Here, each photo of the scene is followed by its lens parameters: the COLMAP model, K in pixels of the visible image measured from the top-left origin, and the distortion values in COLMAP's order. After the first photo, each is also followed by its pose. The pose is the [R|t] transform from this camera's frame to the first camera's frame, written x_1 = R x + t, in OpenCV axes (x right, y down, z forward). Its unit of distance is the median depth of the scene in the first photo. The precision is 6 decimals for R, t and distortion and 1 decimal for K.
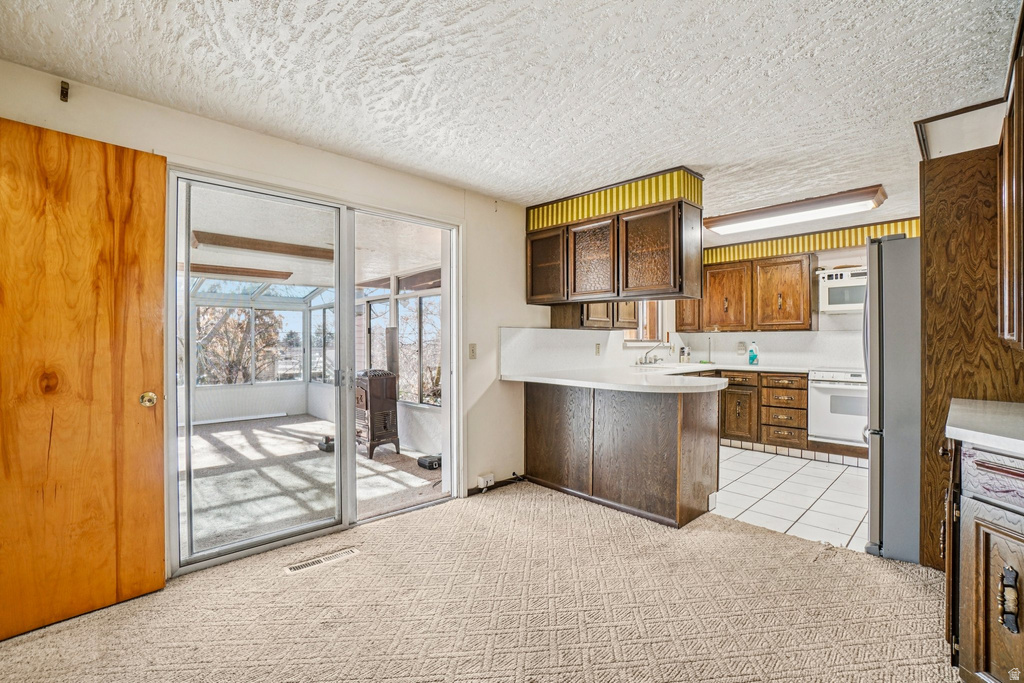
lens RADIAL K [[451.9, 0, 507.6], [0, 451.9, 340.6], [0, 0, 1]] dist [-0.042398, 0.005198]
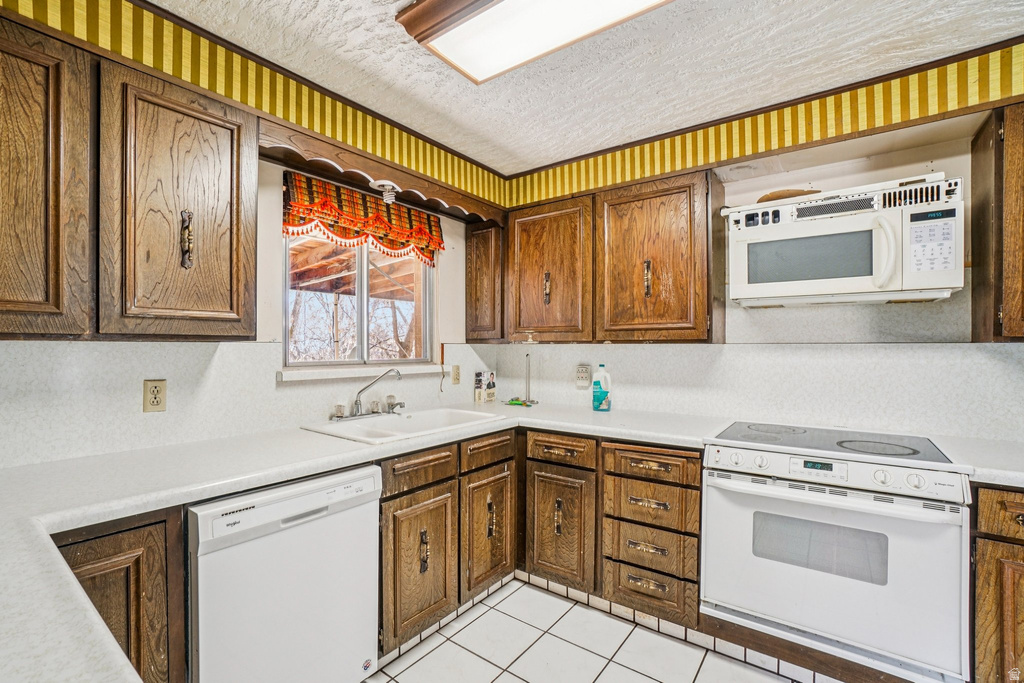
lens RADIAL K [[451.9, 0, 507.2], [0, 451.9, 347.9], [0, 0, 1]] dist [-0.042398, 0.005198]
pose [[0.985690, 0.001263, 0.168561, 0.399383], [-0.002238, 0.999982, 0.005594, -0.019708], [-0.168551, -0.005891, 0.985675, 0.579152]]
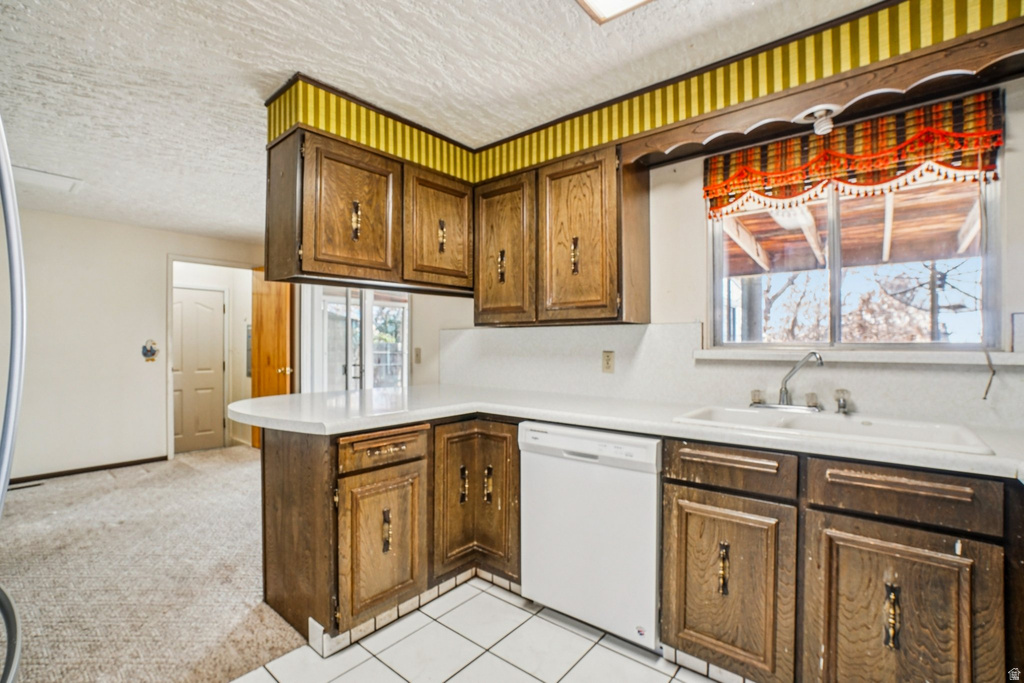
lens RADIAL K [[451.9, 0, 510.6], [0, 451.9, 346.6], [0, 0, 1]] dist [-0.042398, 0.005198]
pose [[0.116127, 0.001011, -0.993234, 0.685252], [0.001338, 0.999998, 0.001174, 0.001340], [0.993234, -0.001466, 0.116125, 0.786216]]
